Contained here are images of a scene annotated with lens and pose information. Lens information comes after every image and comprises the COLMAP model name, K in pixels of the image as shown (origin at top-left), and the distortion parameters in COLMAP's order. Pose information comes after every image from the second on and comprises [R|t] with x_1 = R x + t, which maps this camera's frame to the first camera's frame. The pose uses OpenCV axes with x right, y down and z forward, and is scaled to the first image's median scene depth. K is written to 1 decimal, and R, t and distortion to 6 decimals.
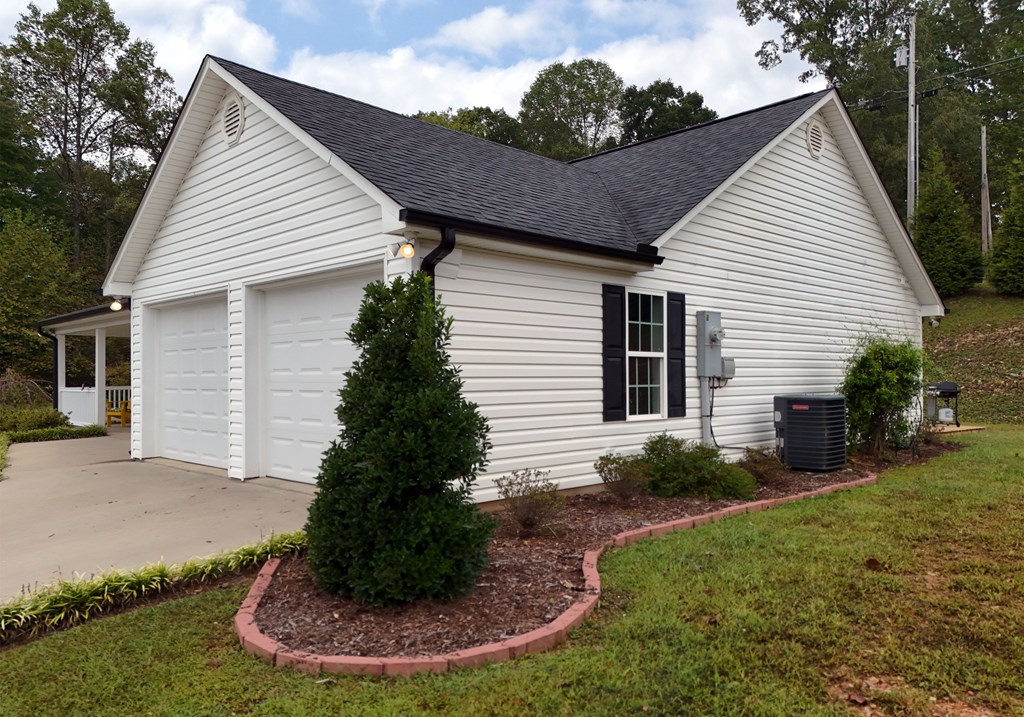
lens RADIAL K [[764.3, 0, 512.0], [0, 764.3, 358.5], [0, 0, 1]] dist [0.068931, -0.051515]
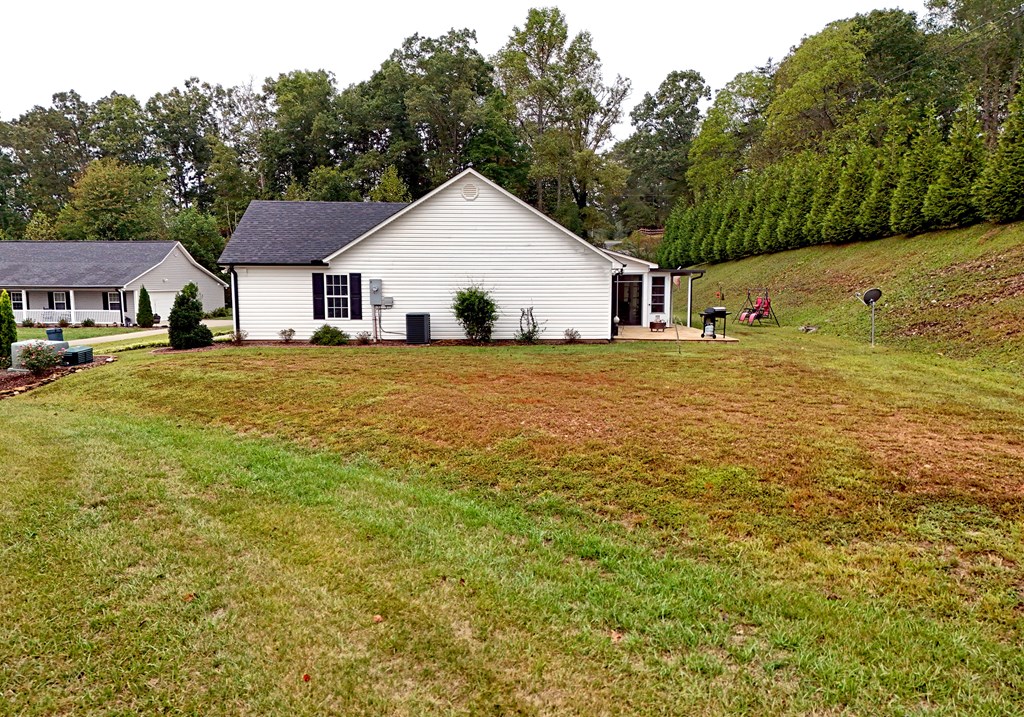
lens RADIAL K [[764.3, 0, 512.0], [0, 764.3, 358.5], [0, 0, 1]] dist [0.068931, -0.051515]
pose [[0.724556, 0.078992, -0.684675, 2.194869], [0.009650, 0.992150, 0.124679, -0.105667], [0.689149, -0.096944, 0.718106, -0.511101]]
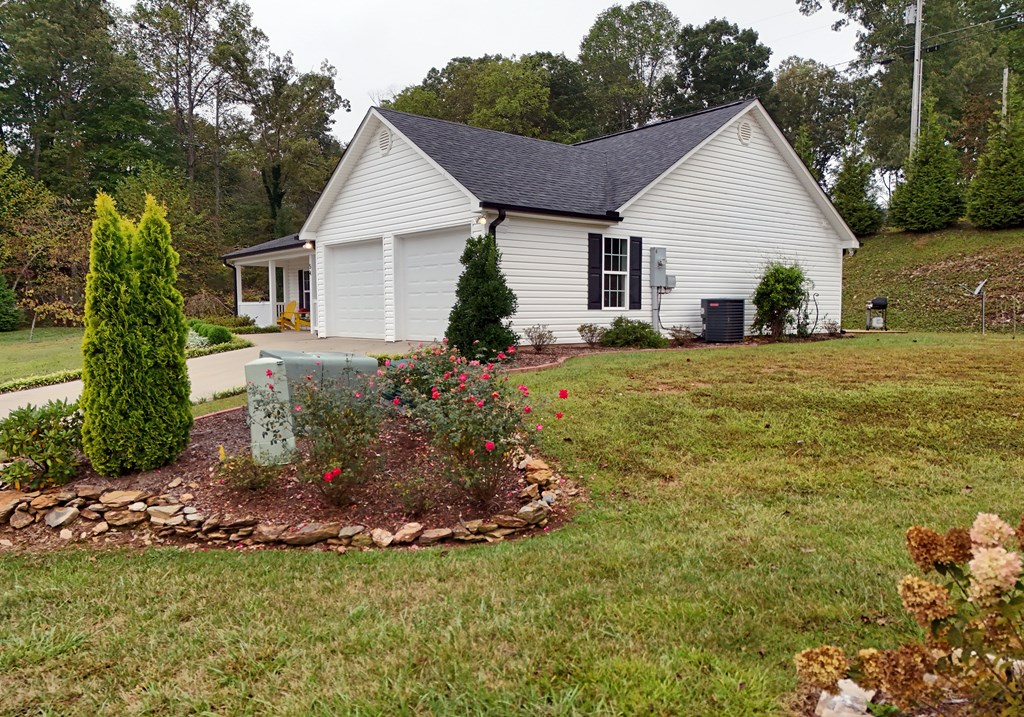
lens RADIAL K [[764.3, 0, 512.0], [0, 764.3, 358.5], [0, 0, 1]] dist [0.068931, -0.051515]
pose [[0.996306, 0.006049, -0.085656, 0.076101], [0.001339, 0.996300, 0.085931, 0.033753], [0.085859, -0.085729, 0.992612, -0.674441]]
